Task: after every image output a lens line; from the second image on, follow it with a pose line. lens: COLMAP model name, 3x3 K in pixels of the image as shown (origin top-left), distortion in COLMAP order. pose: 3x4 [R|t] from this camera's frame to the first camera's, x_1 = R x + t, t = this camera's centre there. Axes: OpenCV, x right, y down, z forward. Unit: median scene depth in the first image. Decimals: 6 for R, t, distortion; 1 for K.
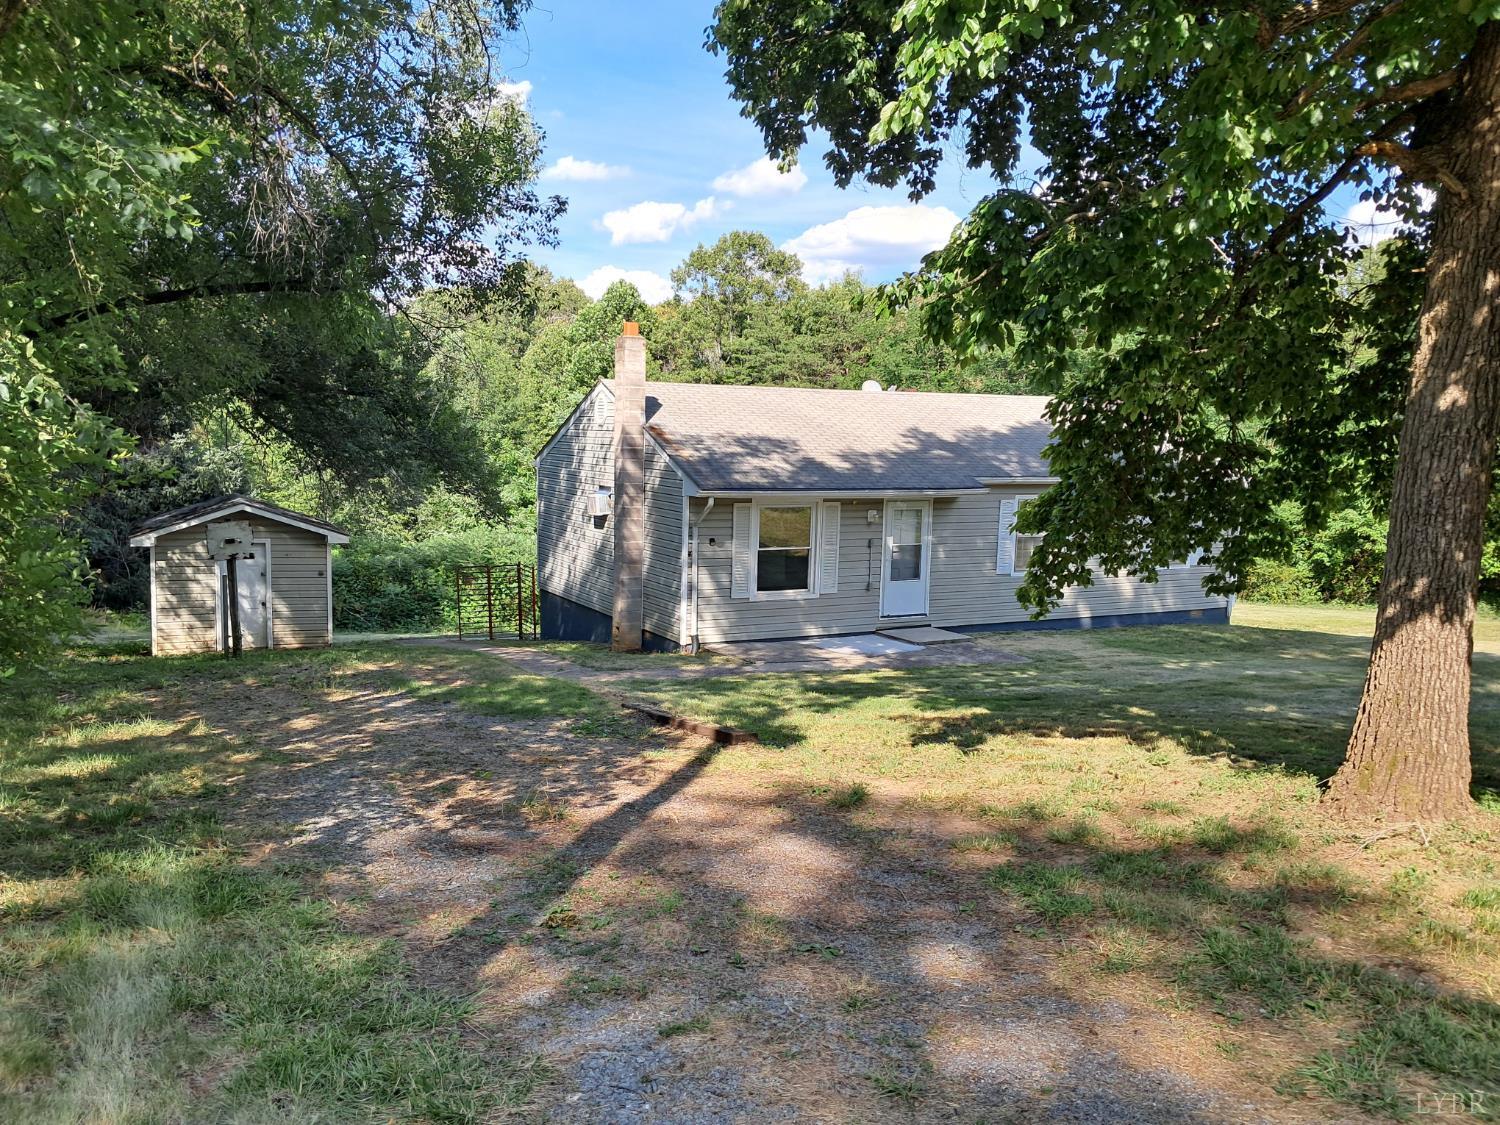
lens RADIAL K [[1158.2, 0, 745.9], [0, 1158.2, 559.6], [0, 0, 1]] dist [0.043199, -0.037585]
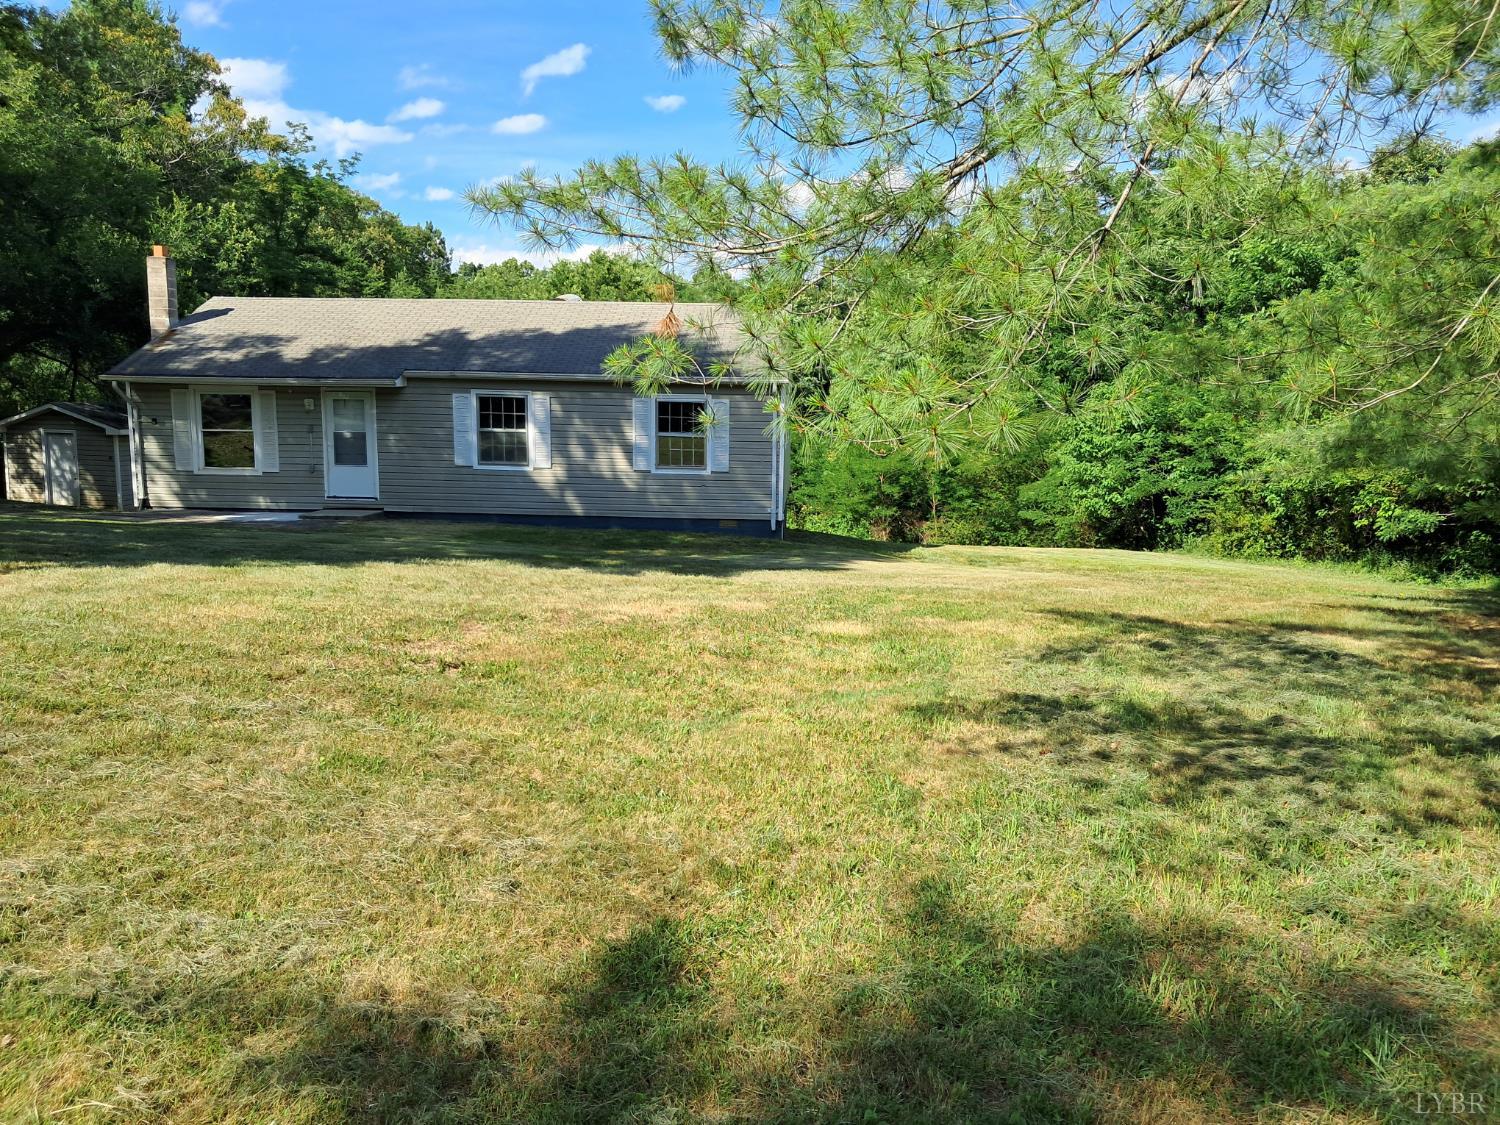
lens RADIAL K [[1158.2, 0, 764.8], [0, 1158.2, 566.6], [0, 0, 1]] dist [0.043199, -0.037585]
pose [[0.837607, 0.063446, -0.542577, 1.062764], [-0.052370, 0.997984, 0.035851, 0.053602], [0.543758, -0.001614, 0.839241, 0.293124]]
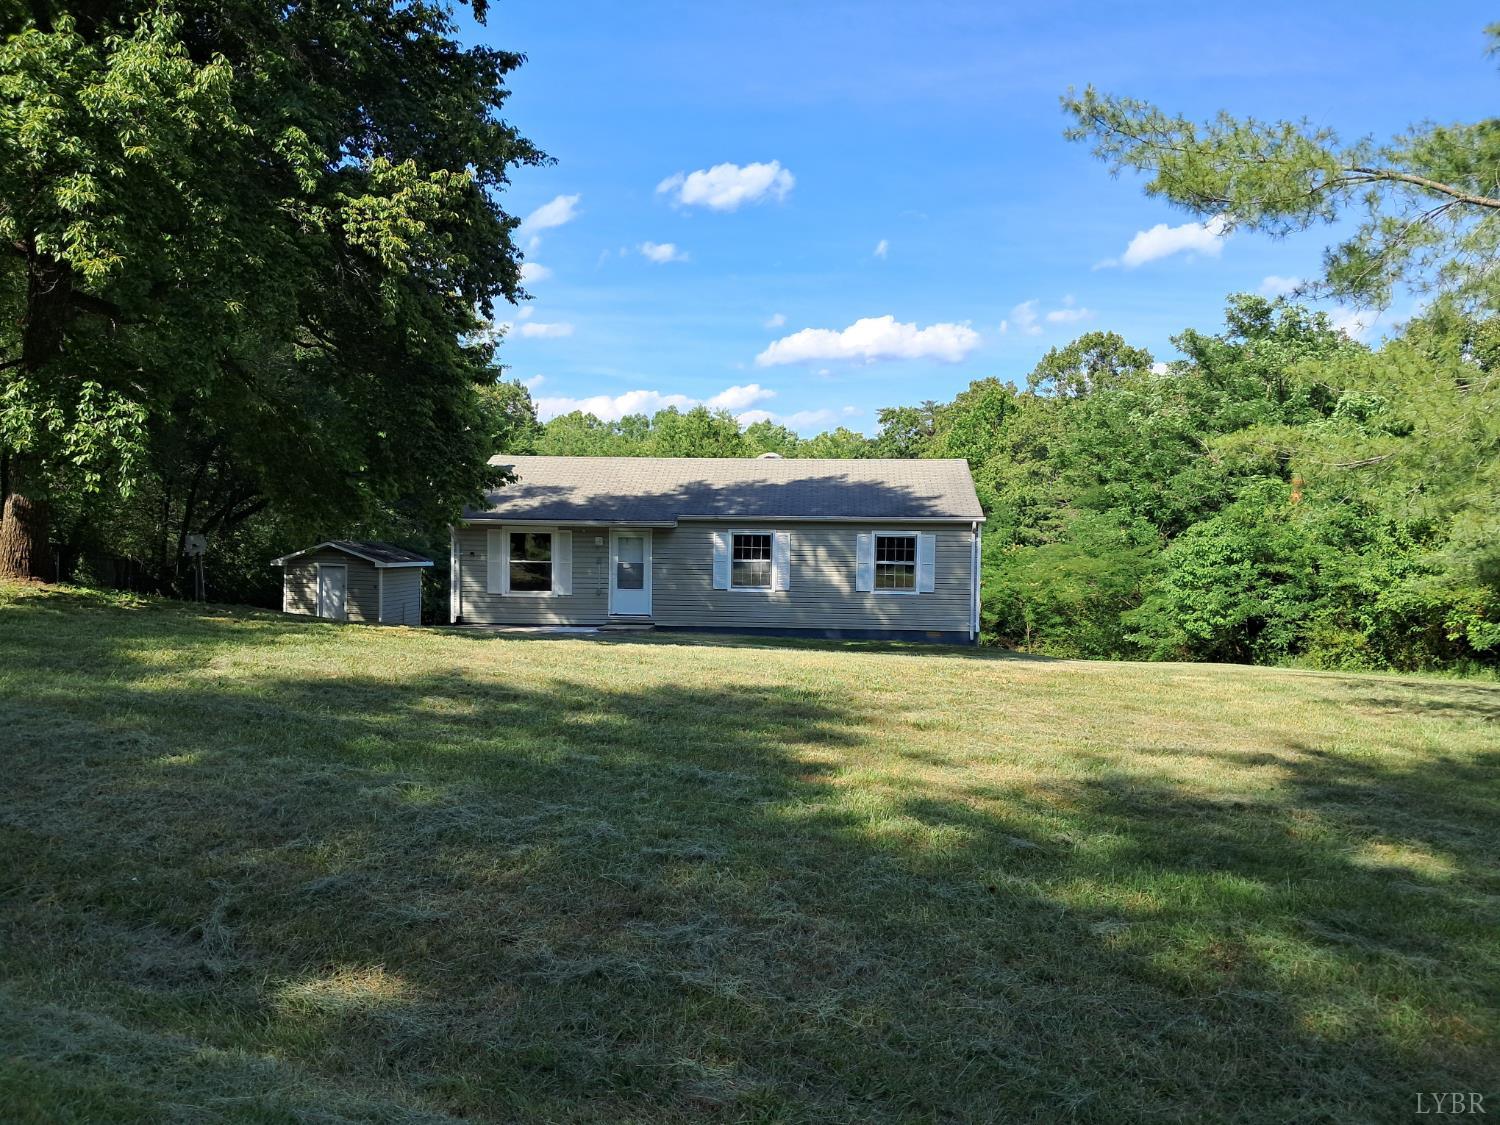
lens RADIAL K [[1158.2, 0, 755.4], [0, 1158.2, 555.0], [0, 0, 1]] dist [0.043199, -0.037585]
pose [[0.833678, -0.009040, -0.552177, 1.007100], [-0.051458, 0.994244, -0.093969, 0.098031], [0.549848, 0.106754, 0.828415, -0.043719]]
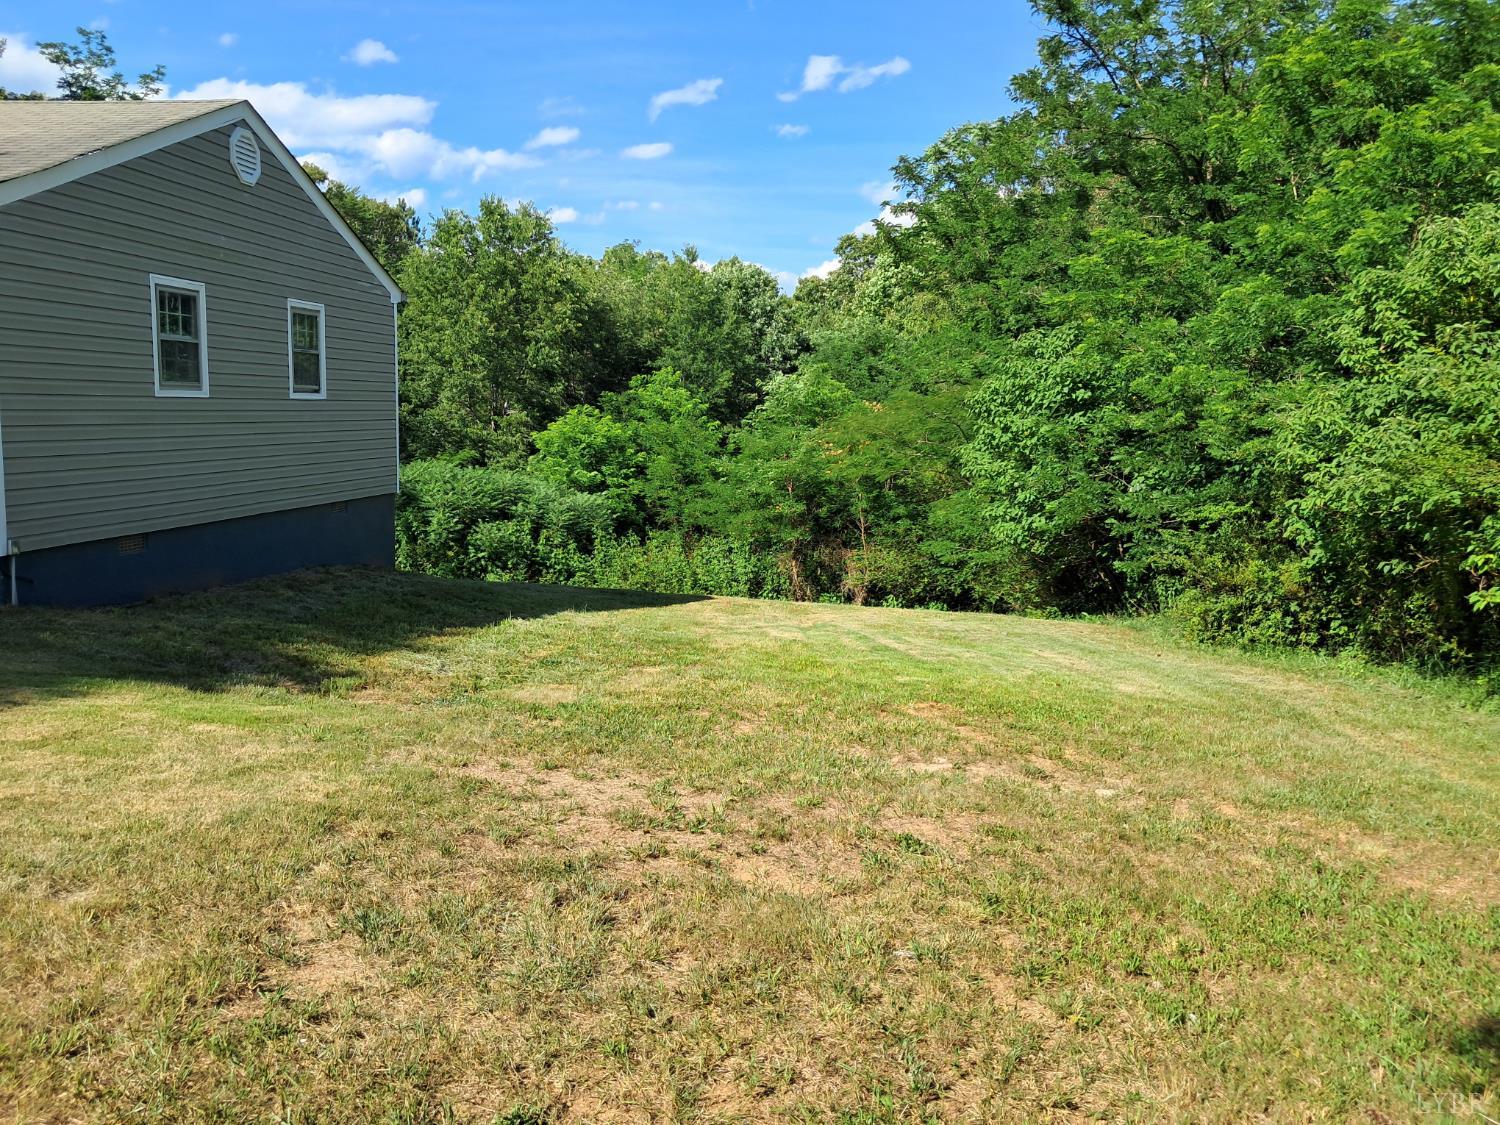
lens RADIAL K [[1158.2, 0, 751.6], [0, 1158.2, 566.4], [0, 0, 1]] dist [0.043199, -0.037585]
pose [[0.786122, 0.075973, -0.613385, 0.985151], [-0.074646, 0.996823, 0.027797, 0.018628], [0.613547, 0.023935, 0.789295, 1.006779]]
